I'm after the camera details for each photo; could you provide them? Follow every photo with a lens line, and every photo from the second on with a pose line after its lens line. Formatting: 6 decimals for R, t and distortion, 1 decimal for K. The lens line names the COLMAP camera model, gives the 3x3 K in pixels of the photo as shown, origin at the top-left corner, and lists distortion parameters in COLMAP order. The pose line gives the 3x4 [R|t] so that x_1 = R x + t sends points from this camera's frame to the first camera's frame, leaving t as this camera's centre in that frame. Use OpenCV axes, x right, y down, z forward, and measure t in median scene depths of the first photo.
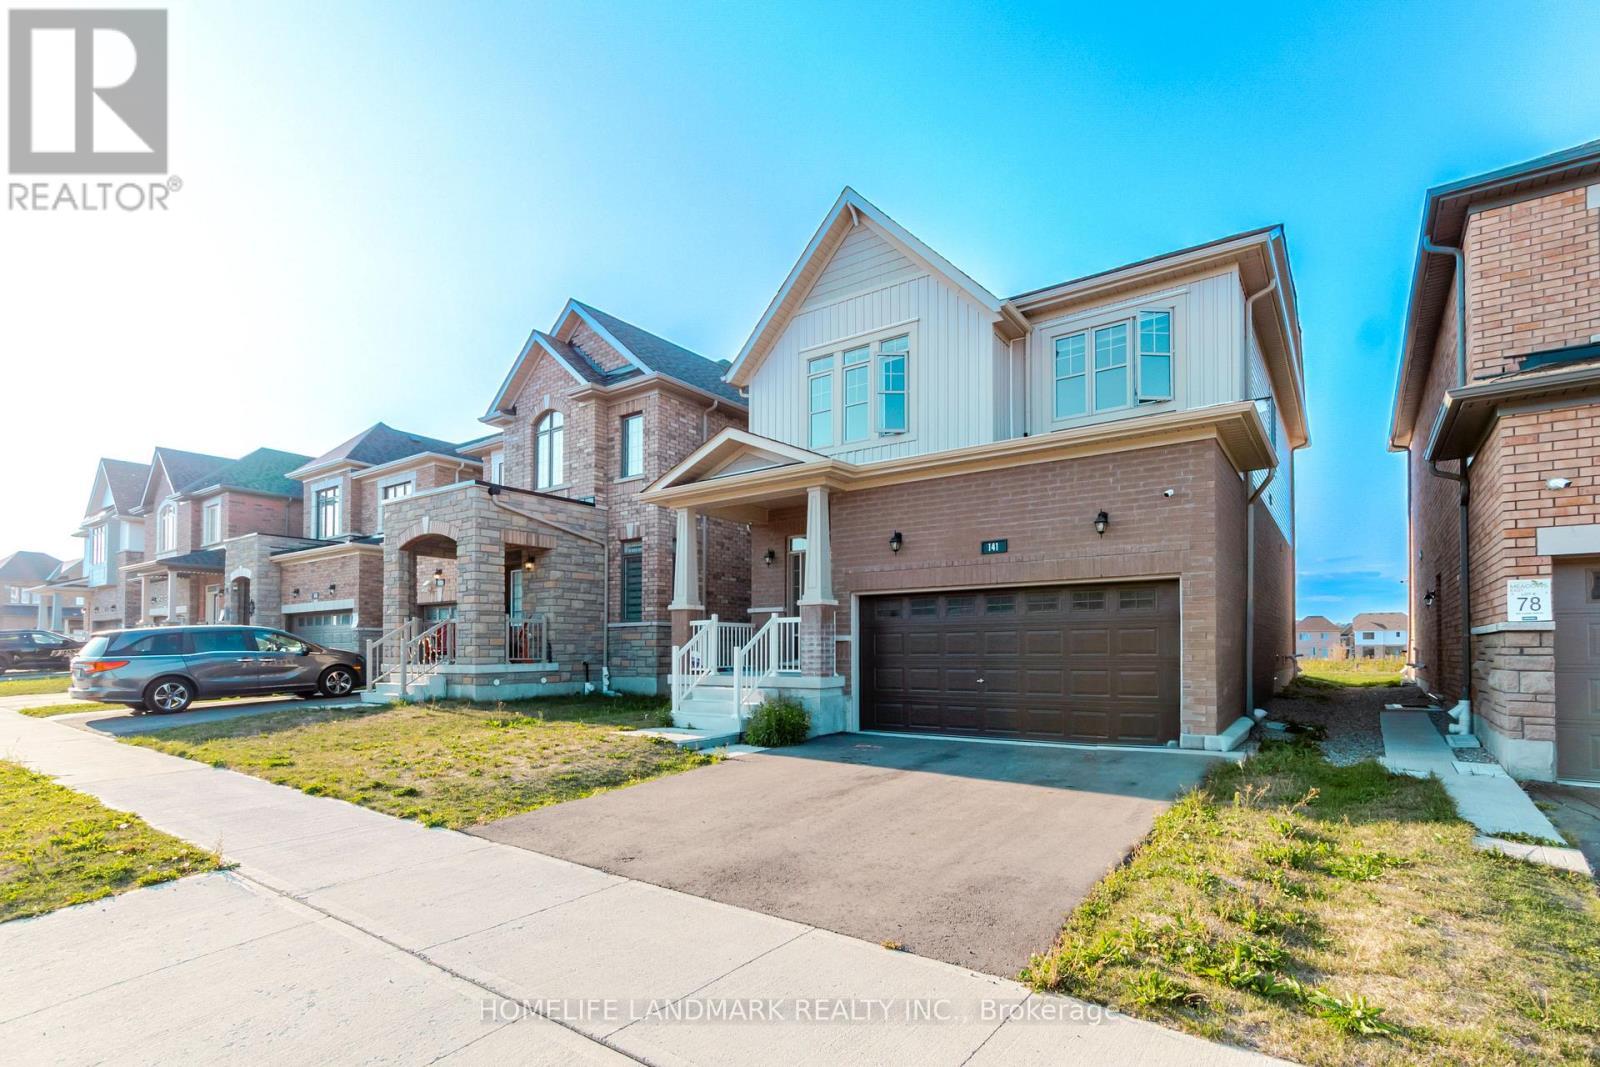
lens RADIAL K [[740.2, 0, 830.6], [0, 740.2, 637.7], [0, 0, 1]] dist [0.004617, -0.000561]
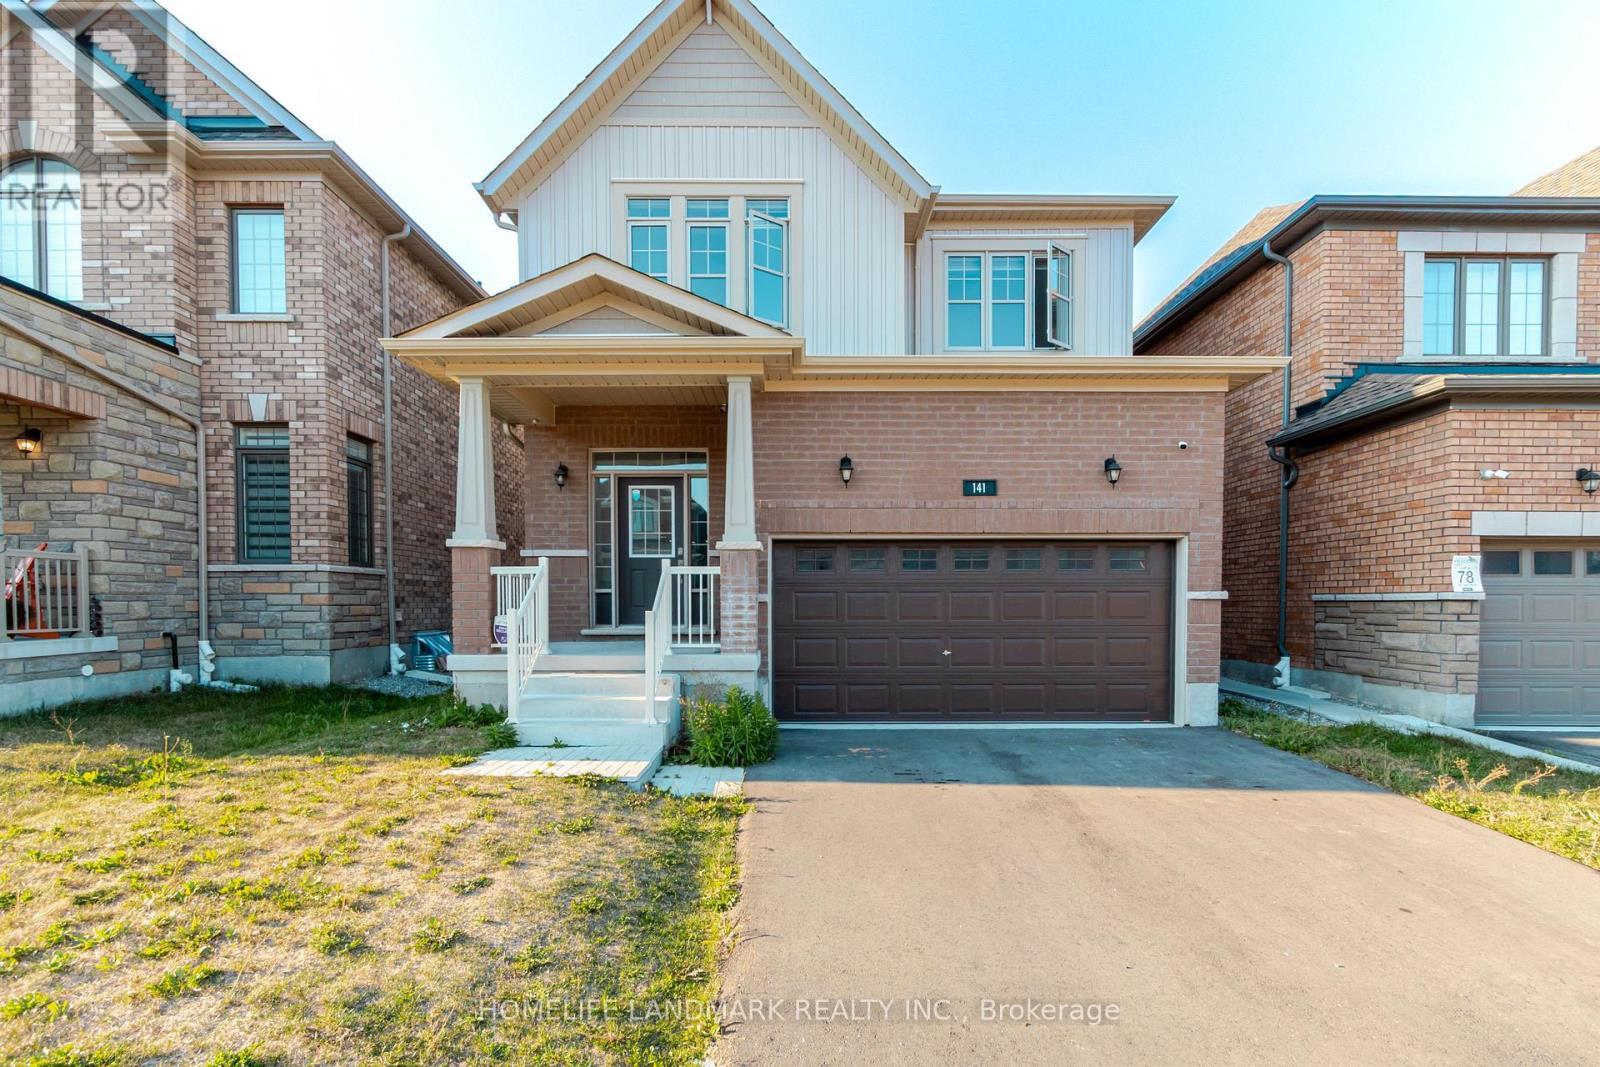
lens RADIAL K [[740.2, 0, 808.1], [0, 740.2, 622.7], [0, 0, 1]] dist [0.004617, -0.000561]
pose [[0.829767, -0.011505, 0.557991, -0.387101], [-0.012534, 0.999151, 0.039239, -0.004717], [-0.557969, -0.039553, 0.828919, 0.426520]]
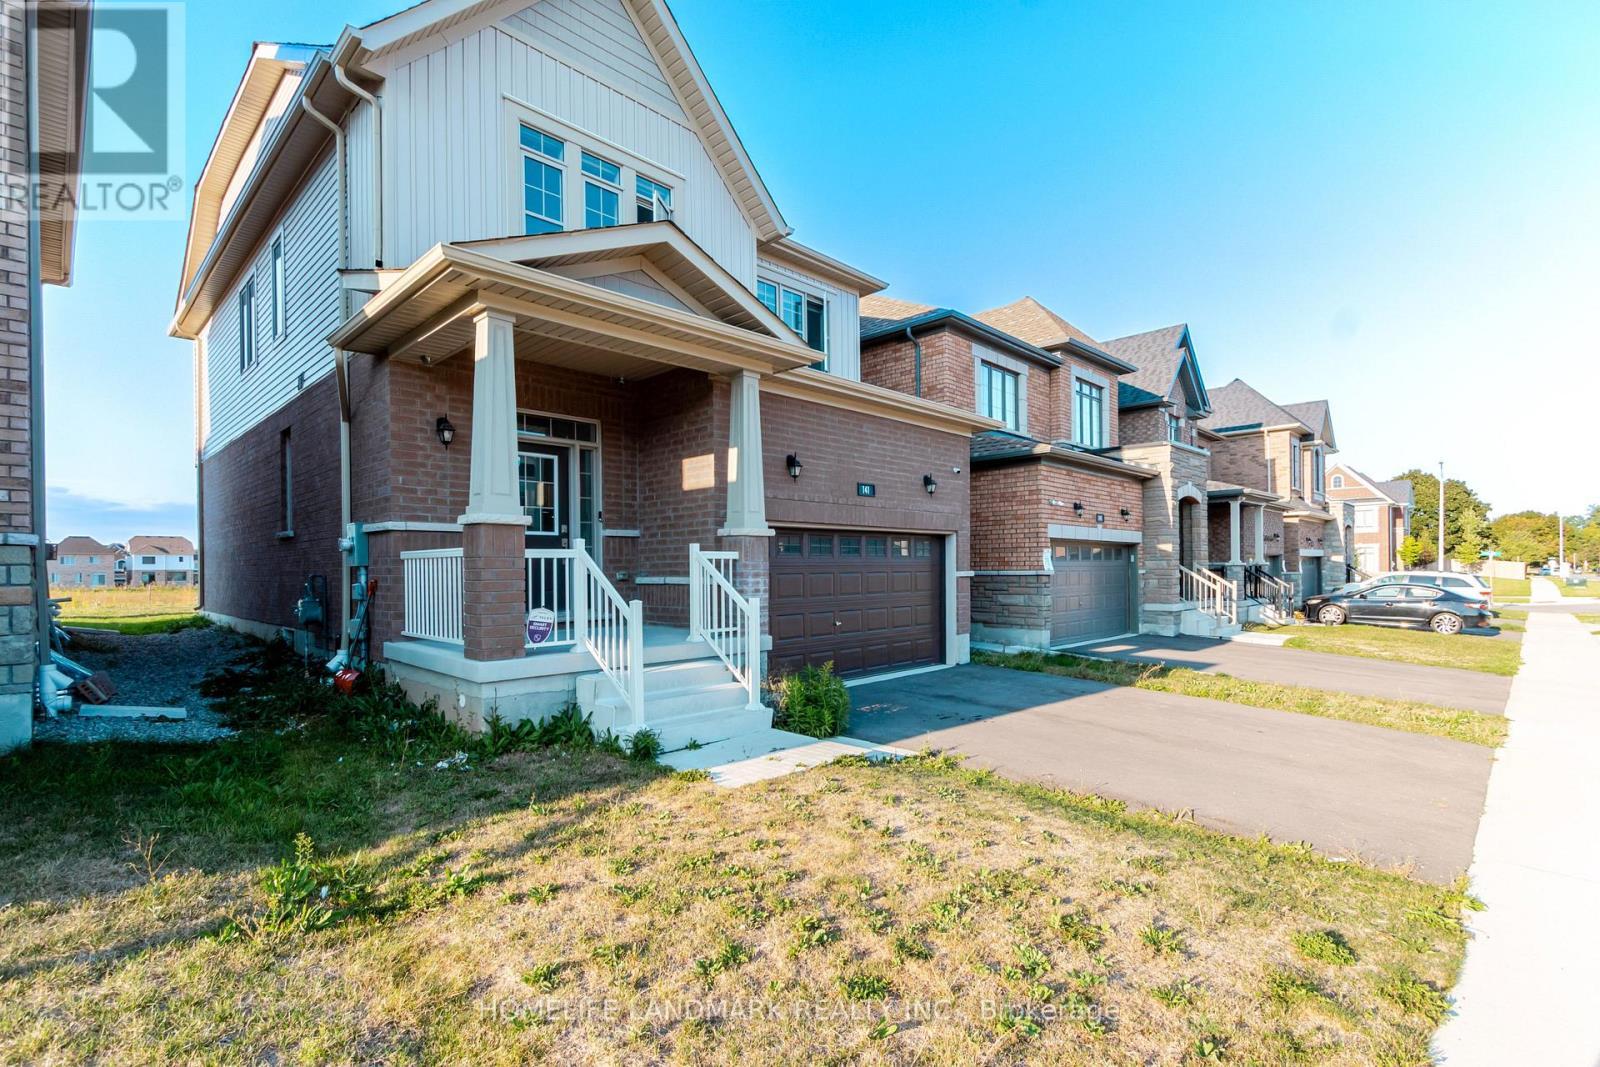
lens RADIAL K [[740.2, 0, 778.4], [0, 740.2, 568.5], [0, 0, 1]] dist [0.004617, -0.000561]
pose [[0.202157, 0.001297, 0.979352, -0.793490], [-0.009780, 0.999952, 0.000694, -0.014433], [-0.979304, -0.009718, 0.202160, 0.908489]]
